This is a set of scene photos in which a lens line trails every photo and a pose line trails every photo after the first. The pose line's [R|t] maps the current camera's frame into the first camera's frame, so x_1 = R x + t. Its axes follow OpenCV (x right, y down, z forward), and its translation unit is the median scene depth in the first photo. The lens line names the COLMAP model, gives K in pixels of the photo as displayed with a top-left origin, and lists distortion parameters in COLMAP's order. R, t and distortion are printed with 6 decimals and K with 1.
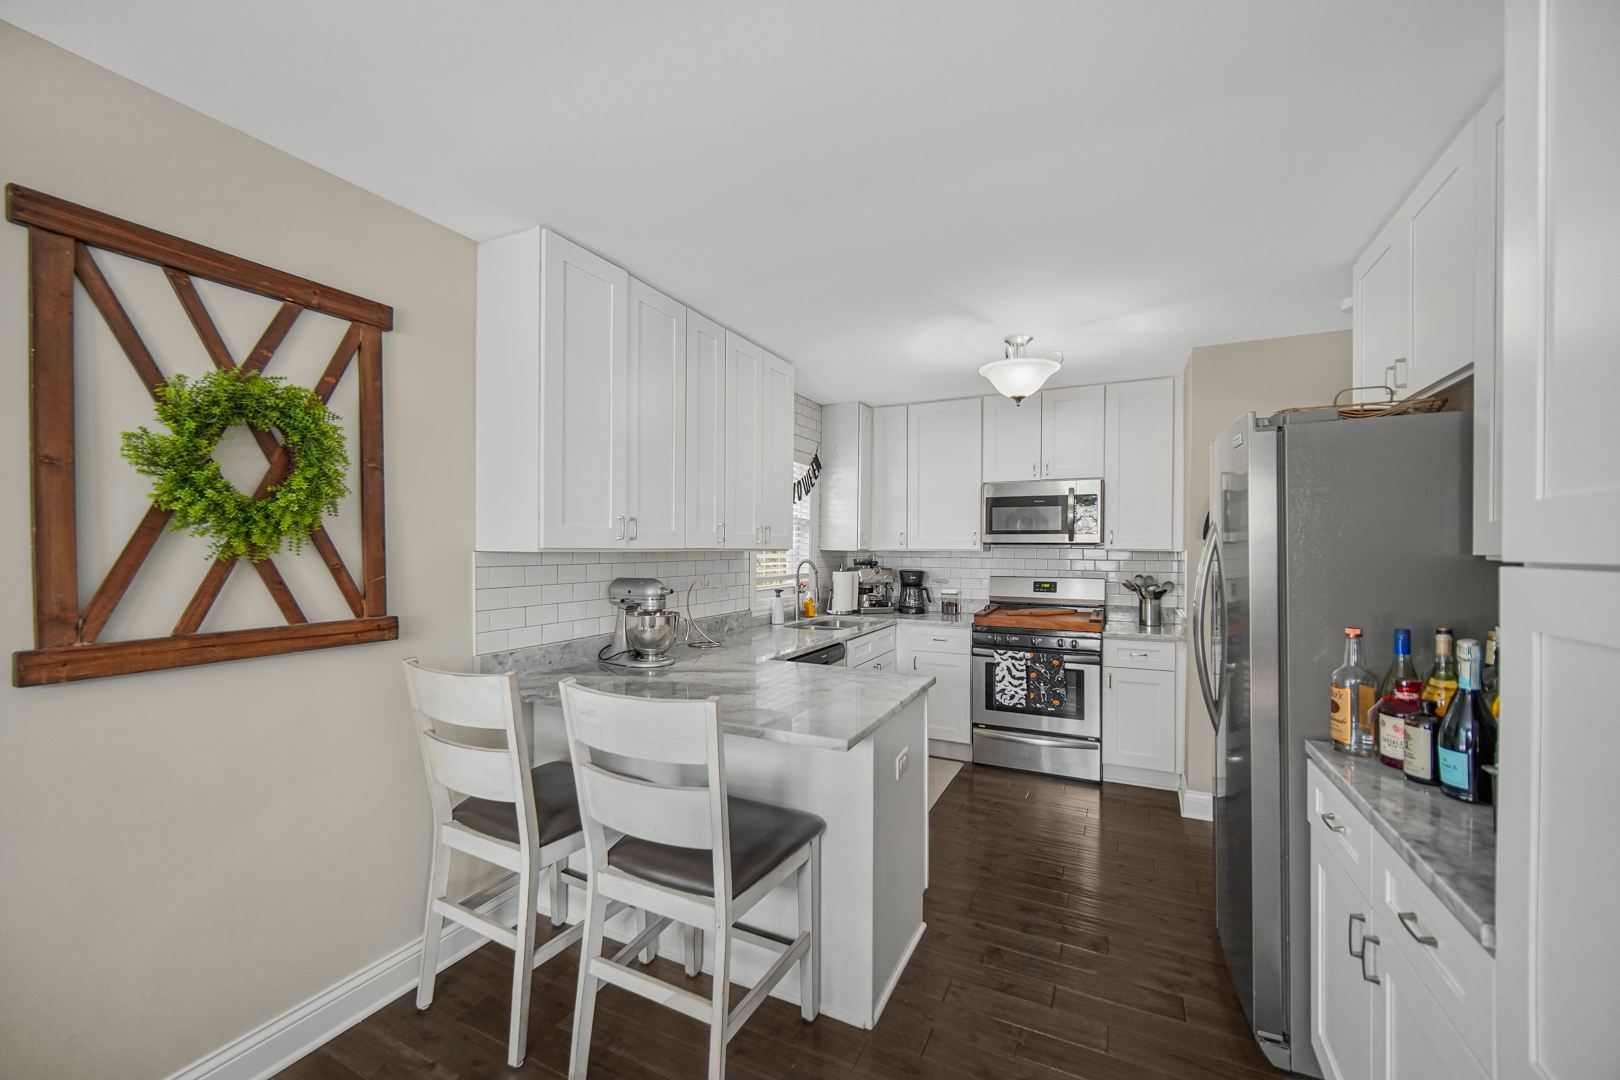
lens RADIAL K [[639.3, 0, 807.1], [0, 639.3, 546.8], [0, 0, 1]] dist [-0.000636, -0.000738]
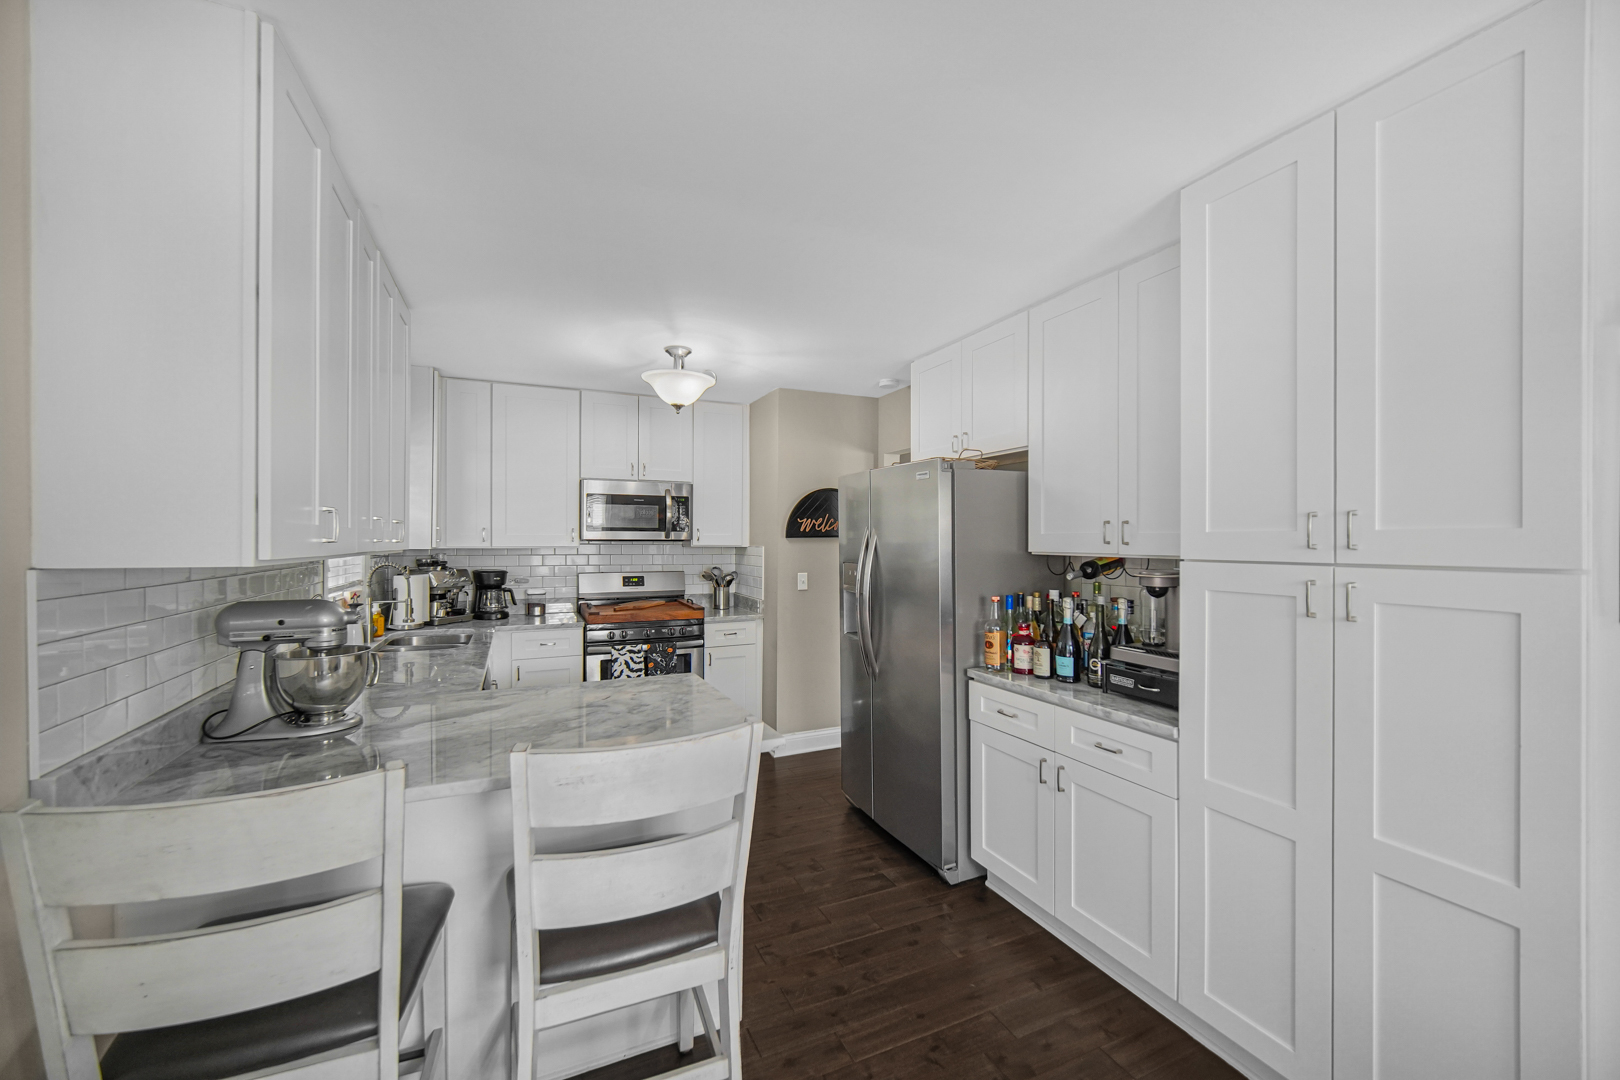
lens RADIAL K [[639.3, 0, 809.7], [0, 639.3, 537.0], [0, 0, 1]] dist [-0.000636, -0.000738]
pose [[0.633335, 0.001449, 0.773876, -0.295708], [-0.000680, 0.999999, -0.001315, -0.010051], [-0.773877, 0.000306, 0.633335, 0.124525]]
